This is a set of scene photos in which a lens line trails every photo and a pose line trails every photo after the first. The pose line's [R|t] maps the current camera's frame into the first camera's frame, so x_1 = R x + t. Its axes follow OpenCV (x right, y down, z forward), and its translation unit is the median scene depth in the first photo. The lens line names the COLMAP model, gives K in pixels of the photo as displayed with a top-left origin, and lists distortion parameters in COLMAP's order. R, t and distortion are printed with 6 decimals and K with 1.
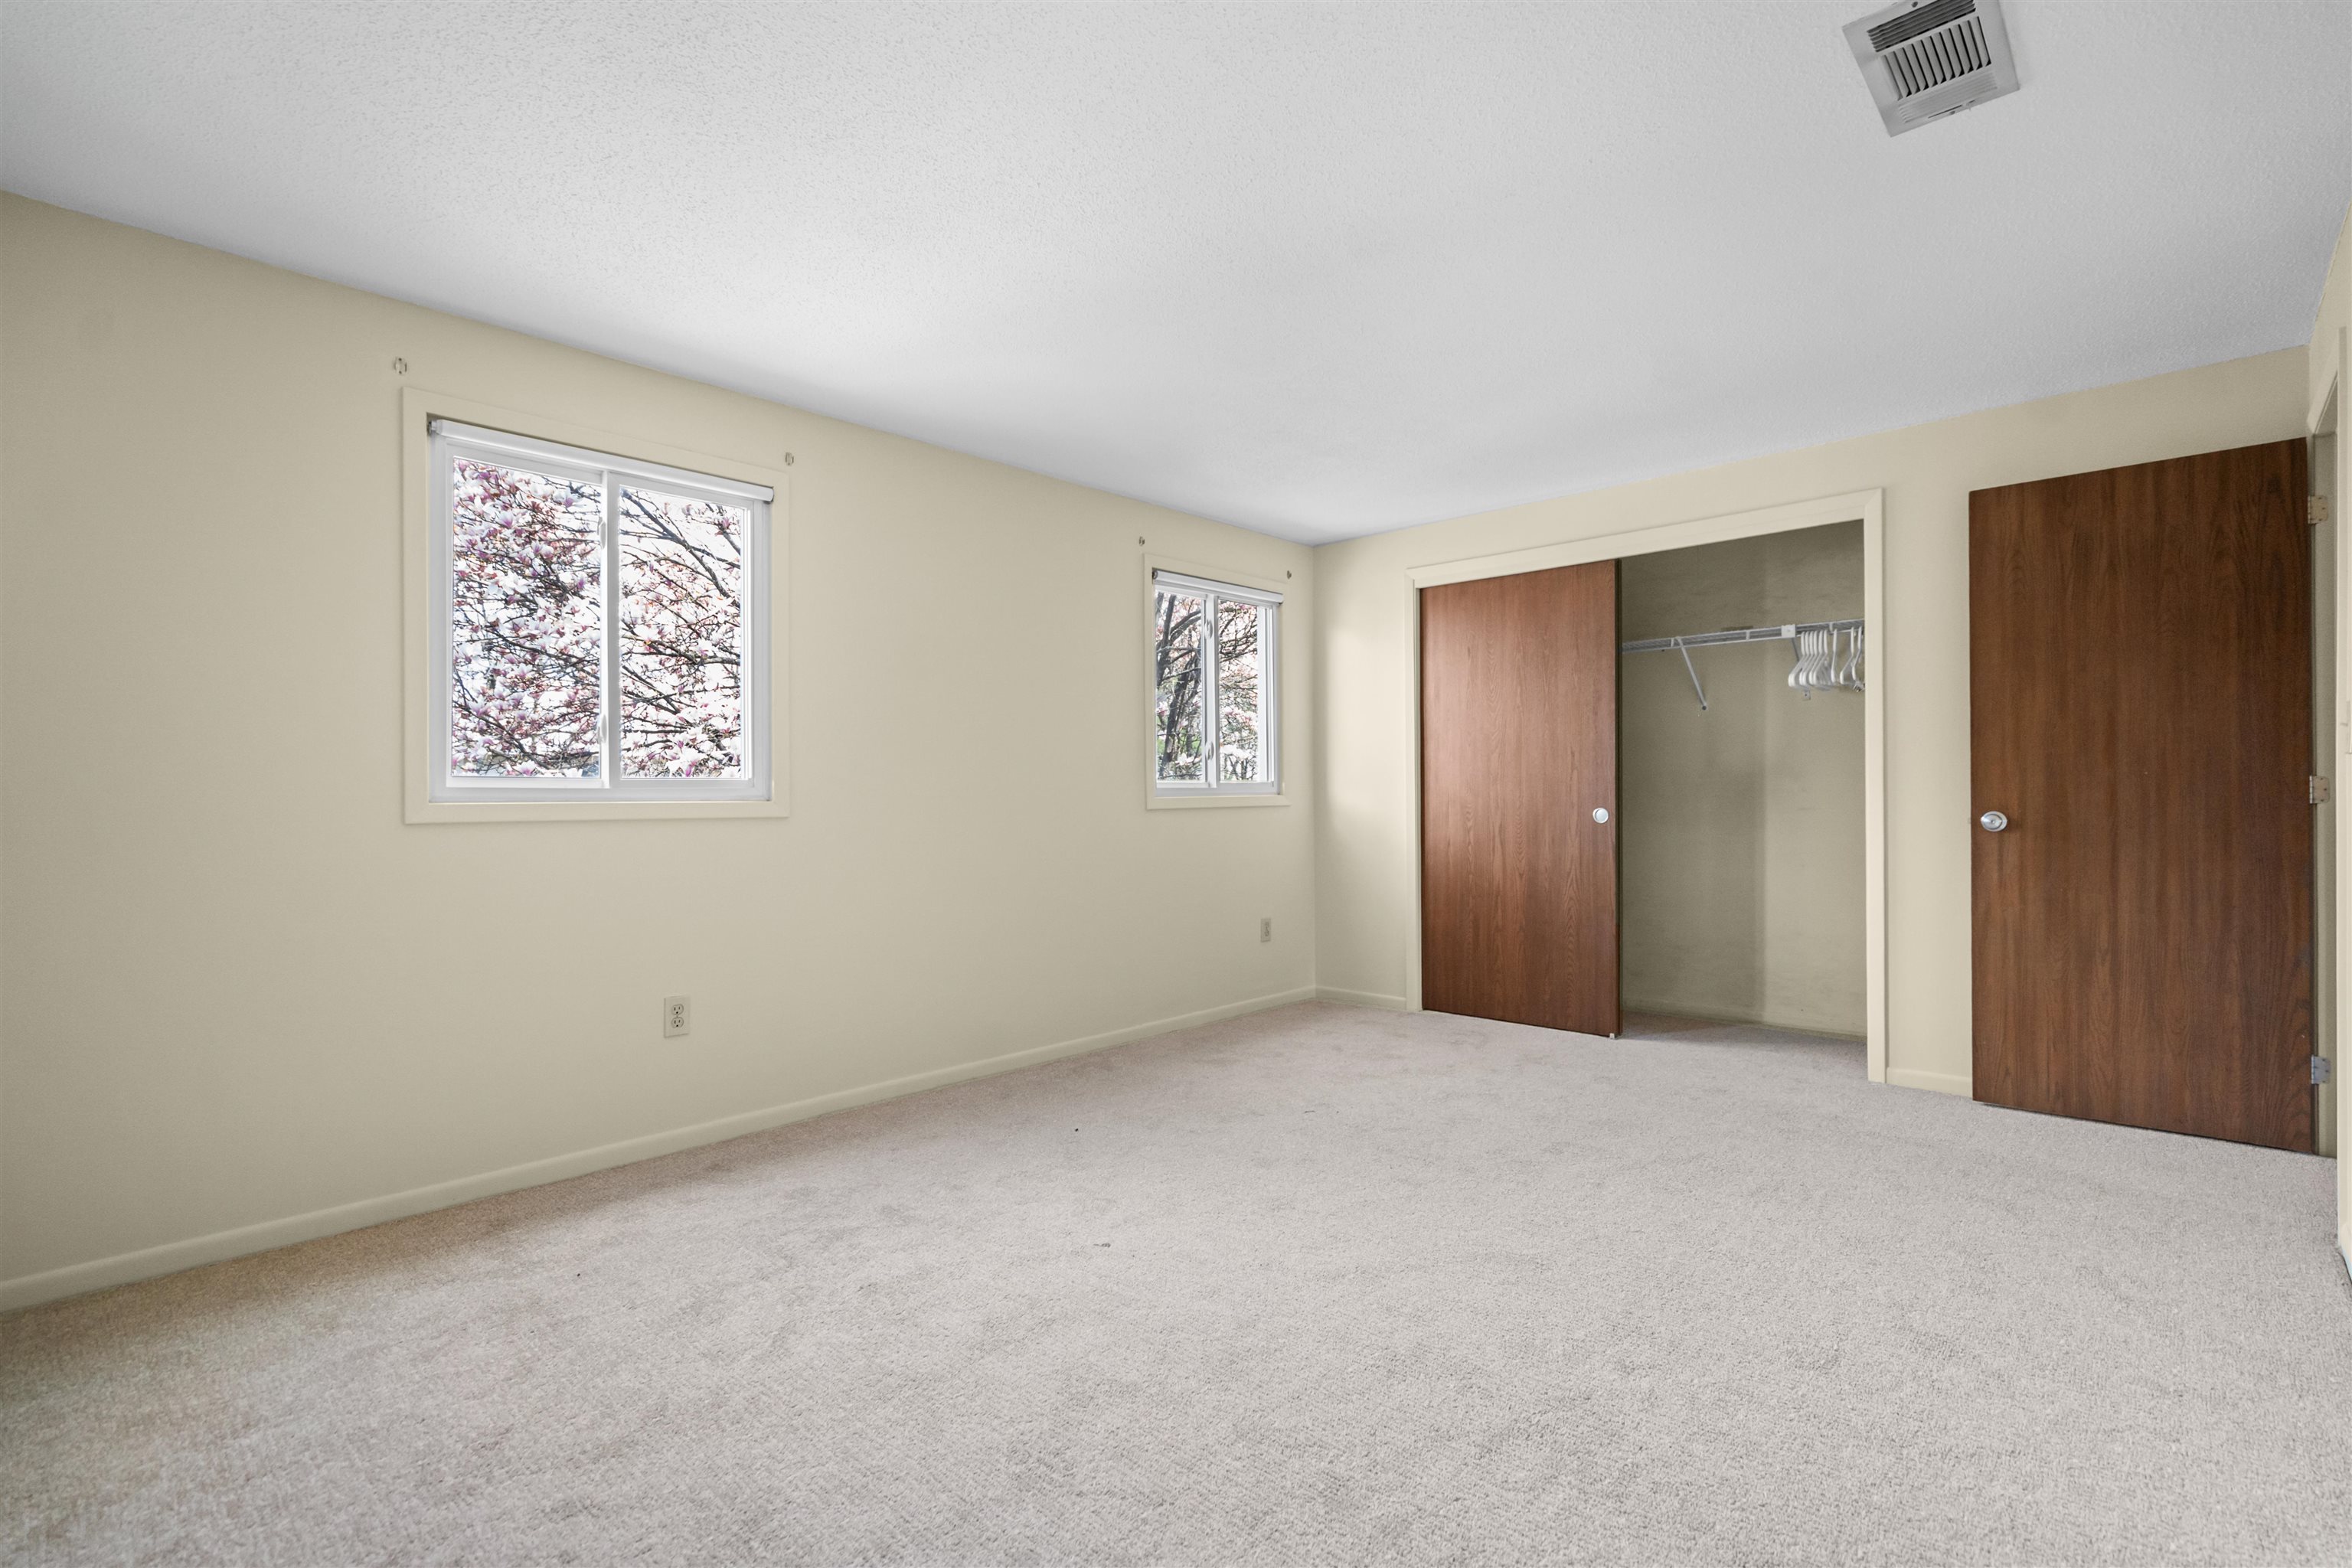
lens RADIAL K [[1072.6, 0, 1171.0], [0, 1072.6, 781.0], [0, 0, 1]] dist [-0.000627, 0.000552]
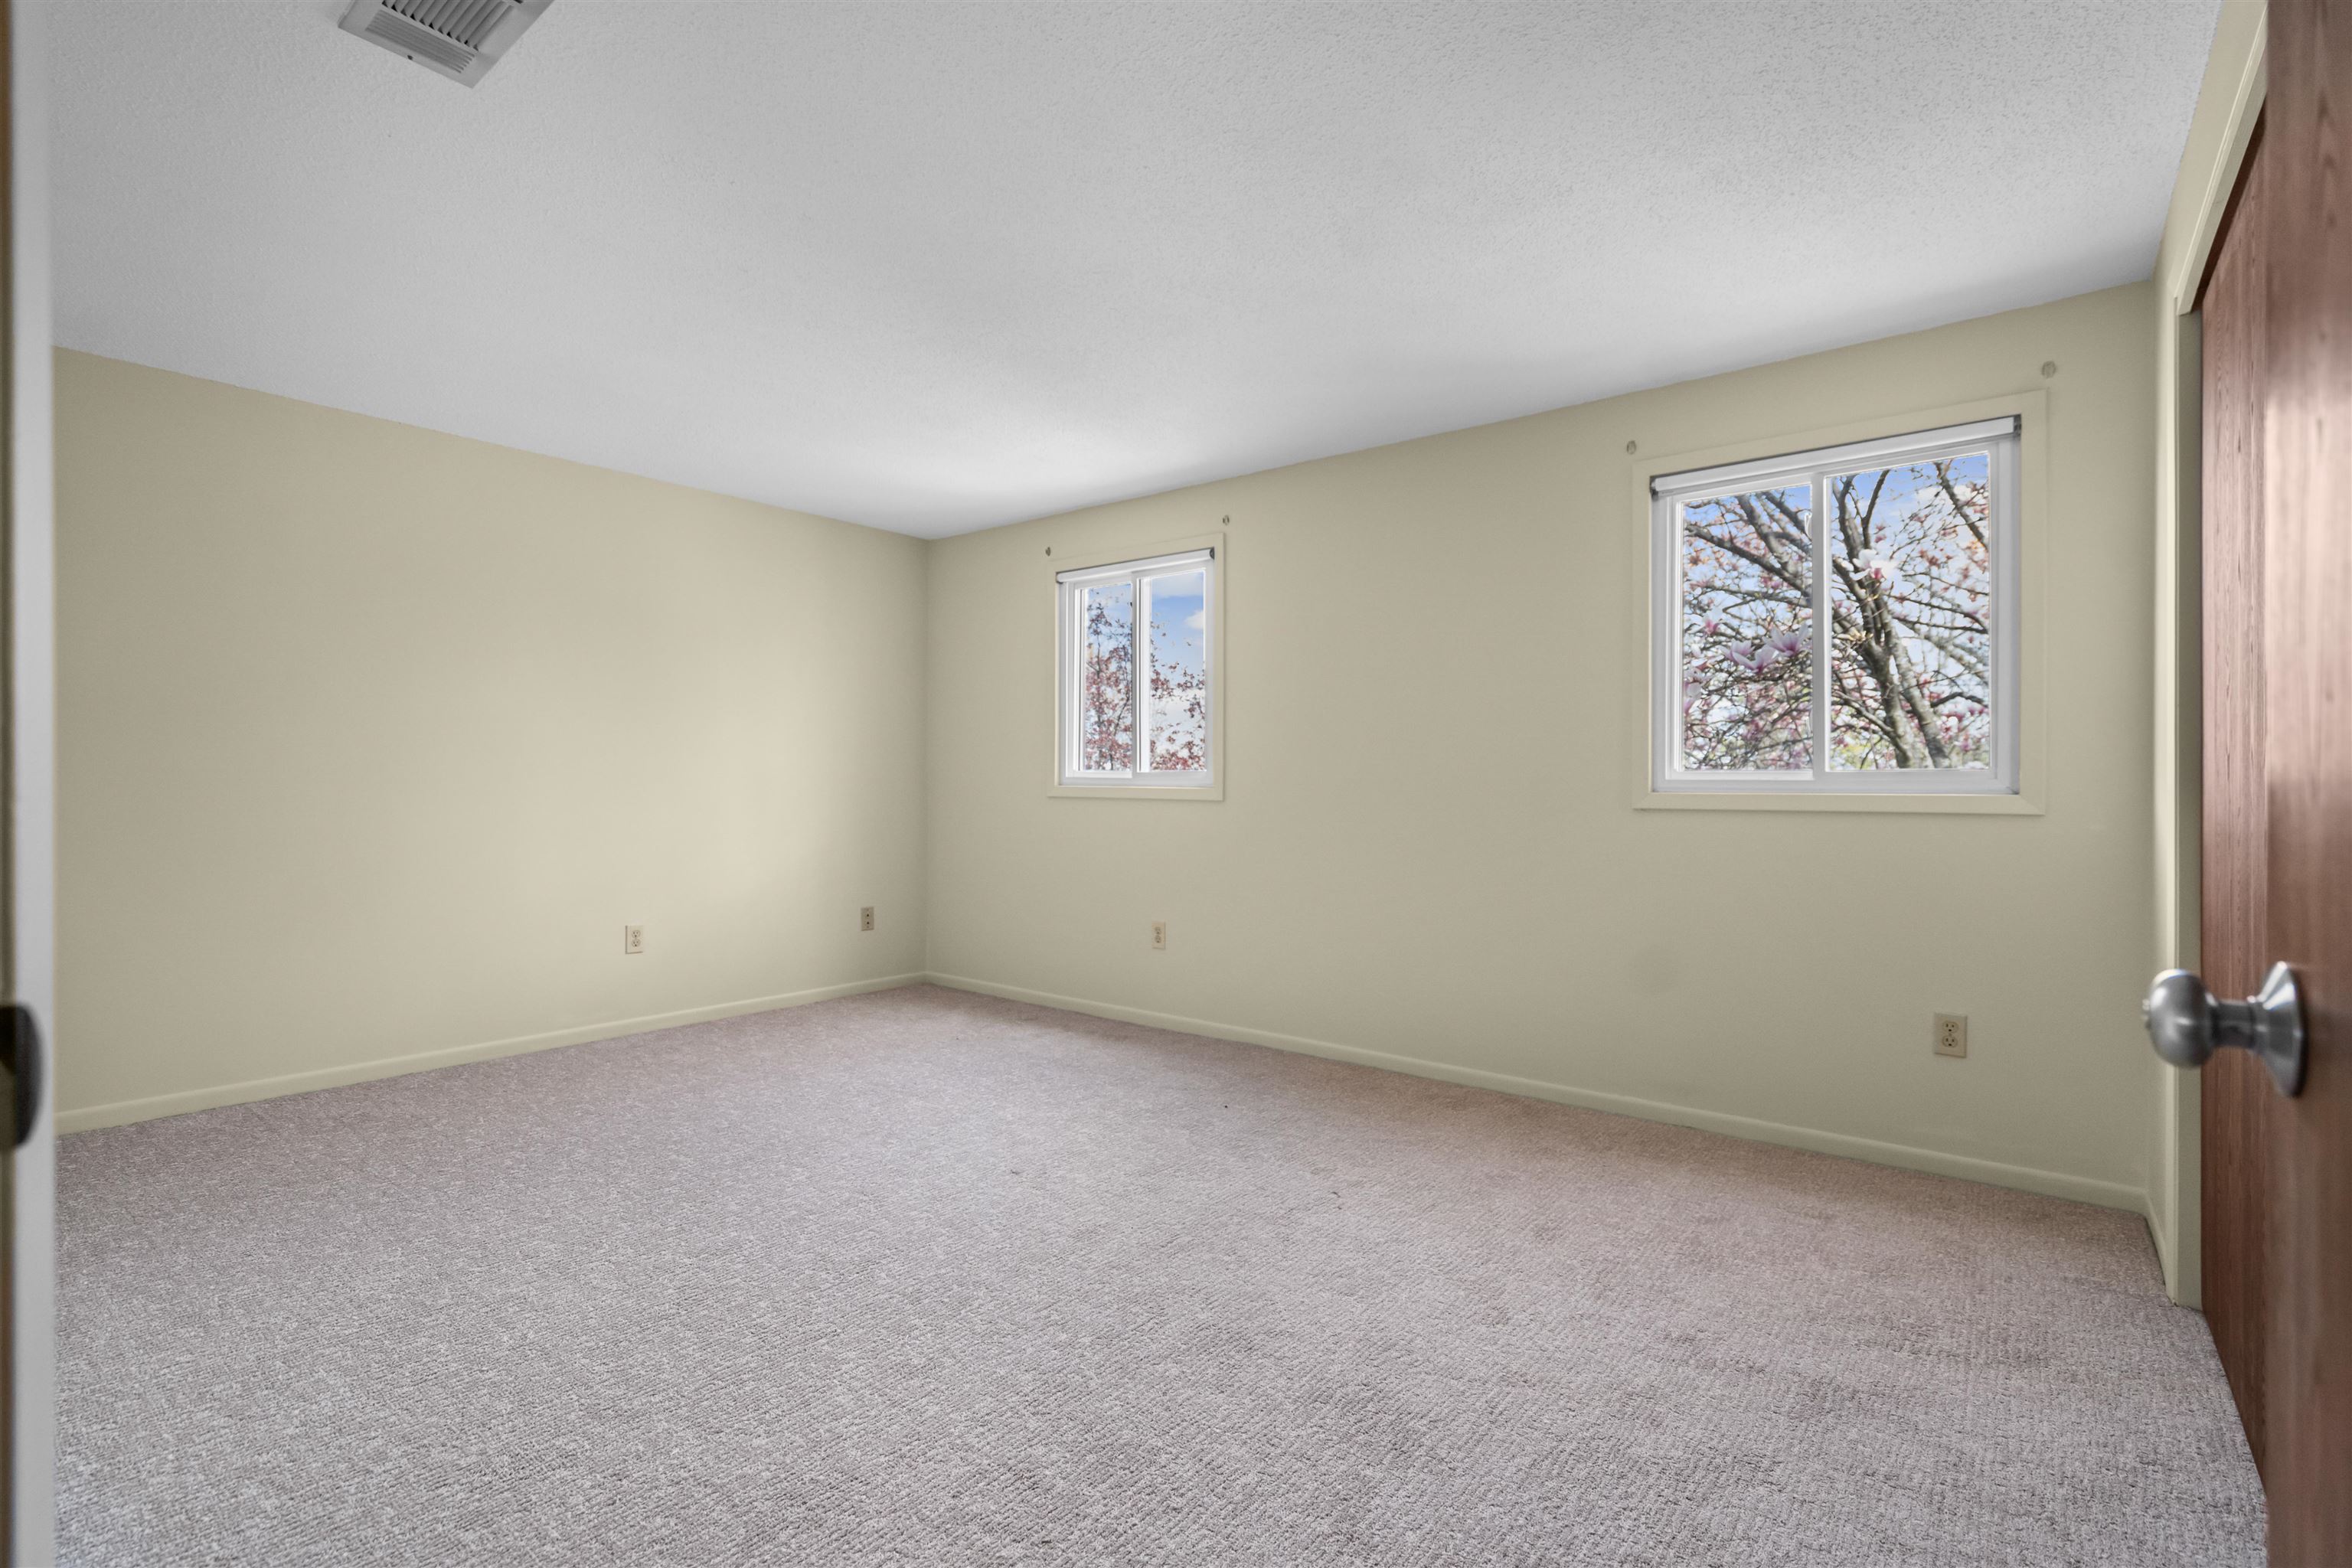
lens RADIAL K [[1072.6, 0, 1170.6], [0, 1072.6, 785.0], [0, 0, 1]] dist [-0.000627, 0.000552]
pose [[0.082353, 0.010522, -0.996548, 0.766309], [0.006041, 0.999921, 0.011057, -0.000287], [0.996585, -0.006931, 0.082283, 0.695055]]
